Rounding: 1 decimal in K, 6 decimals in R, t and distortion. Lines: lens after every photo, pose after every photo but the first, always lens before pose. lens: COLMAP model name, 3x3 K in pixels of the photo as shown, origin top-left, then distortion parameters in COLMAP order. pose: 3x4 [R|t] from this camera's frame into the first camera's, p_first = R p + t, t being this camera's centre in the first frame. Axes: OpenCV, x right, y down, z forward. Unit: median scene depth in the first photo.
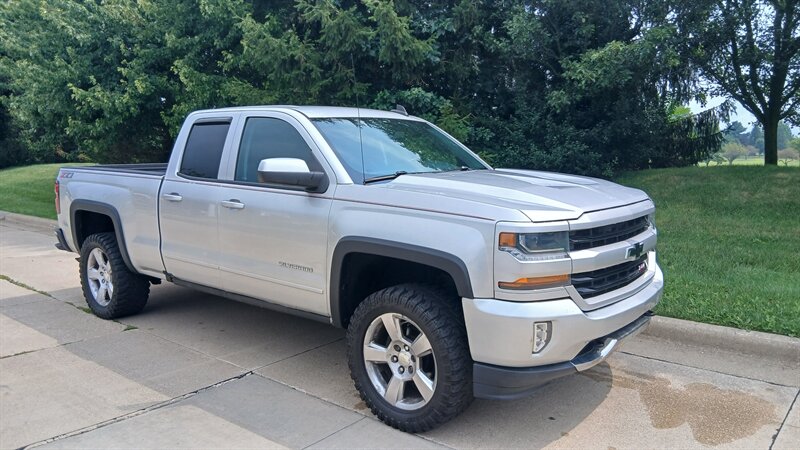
lens RADIAL K [[608.5, 0, 398.1], [0, 608.5, 229.4], [0, 0, 1]] dist [0.103276, -0.173347]
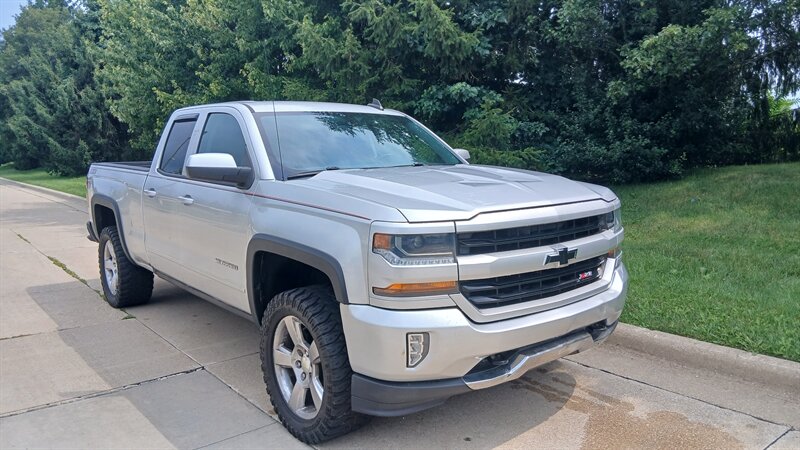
lens RADIAL K [[608.5, 0, 398.0], [0, 608.5, 222.3], [0, 0, 1]] dist [0.103276, -0.173347]
pose [[0.981920, 0.016724, -0.188555, 0.227115], [-0.018429, 0.999804, -0.007297, -0.002620], [0.188396, 0.010640, 0.982035, 0.065294]]
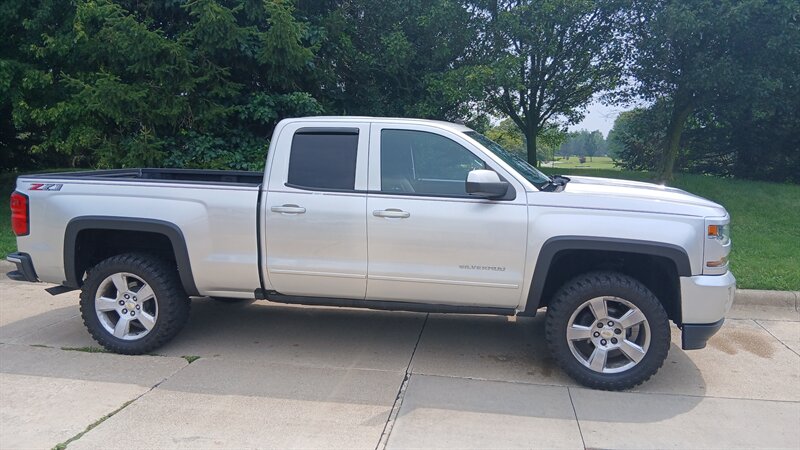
lens RADIAL K [[608.5, 0, 398.4], [0, 608.5, 224.3], [0, 0, 1]] dist [0.103276, -0.173347]
pose [[0.866956, -0.049584, 0.495912, -0.668504], [0.052522, 0.998588, 0.008026, -0.026731], [-0.495610, 0.019088, 0.868336, 0.089659]]
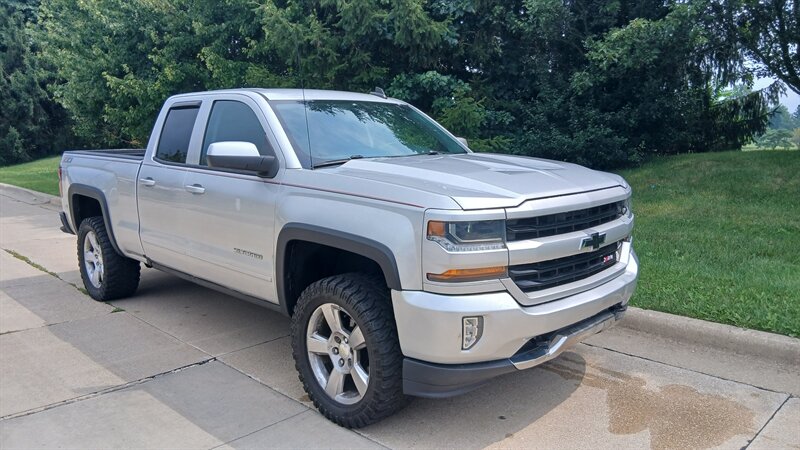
lens RADIAL K [[608.5, 0, 396.5], [0, 608.5, 220.9], [0, 0, 1]] dist [0.103276, -0.173347]
pose [[0.995891, 0.009237, -0.090082, 0.123327], [-0.008416, 0.999920, 0.009491, -0.001520], [0.090163, -0.008694, 0.995889, 0.036576]]
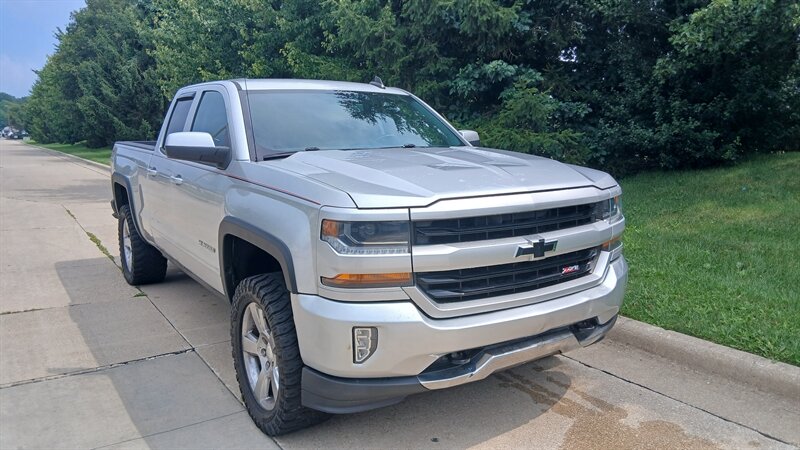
lens RADIAL K [[608.5, 0, 397.1], [0, 608.5, 225.4], [0, 0, 1]] dist [0.103276, -0.173347]
pose [[0.957448, 0.045864, -0.284940, 0.309306], [-0.039087, 0.998802, 0.029430, -0.008715], [0.285948, -0.017040, 0.958094, 0.128359]]
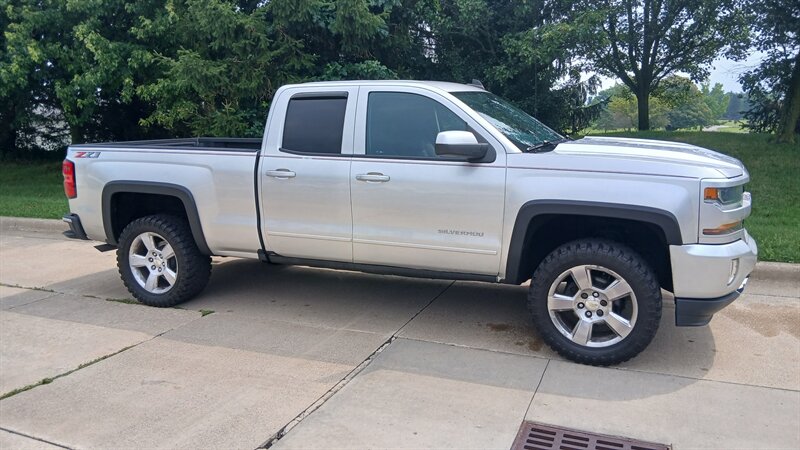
lens RADIAL K [[608.5, 0, 401.0], [0, 608.5, 226.7], [0, 0, 1]] dist [0.103276, -0.173347]
pose [[0.955578, -0.062198, 0.288102, -0.455067], [0.050774, 0.997605, 0.046963, -0.003066], [-0.290334, -0.030248, 0.956447, 0.008206]]
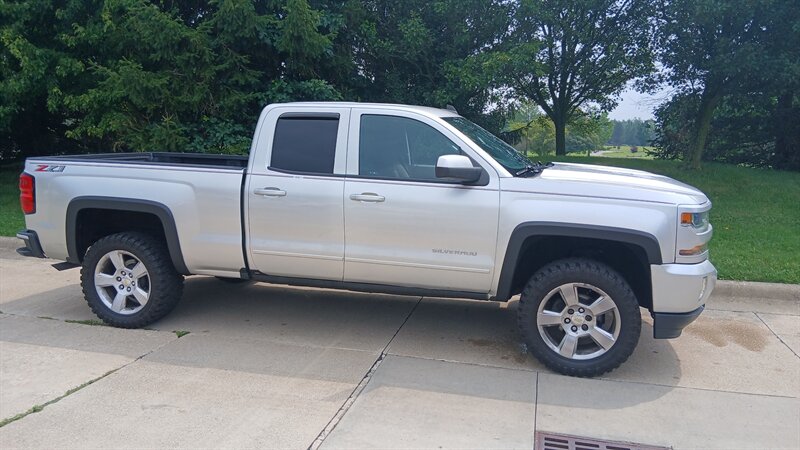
lens RADIAL K [[608.5, 0, 395.8], [0, 608.5, 222.6], [0, 0, 1]] dist [0.103276, -0.173347]
pose [[0.903461, -0.043093, 0.426499, -0.585647], [0.038044, 0.999069, 0.020354, -0.014904], [-0.426979, -0.002163, 0.904259, 0.028140]]
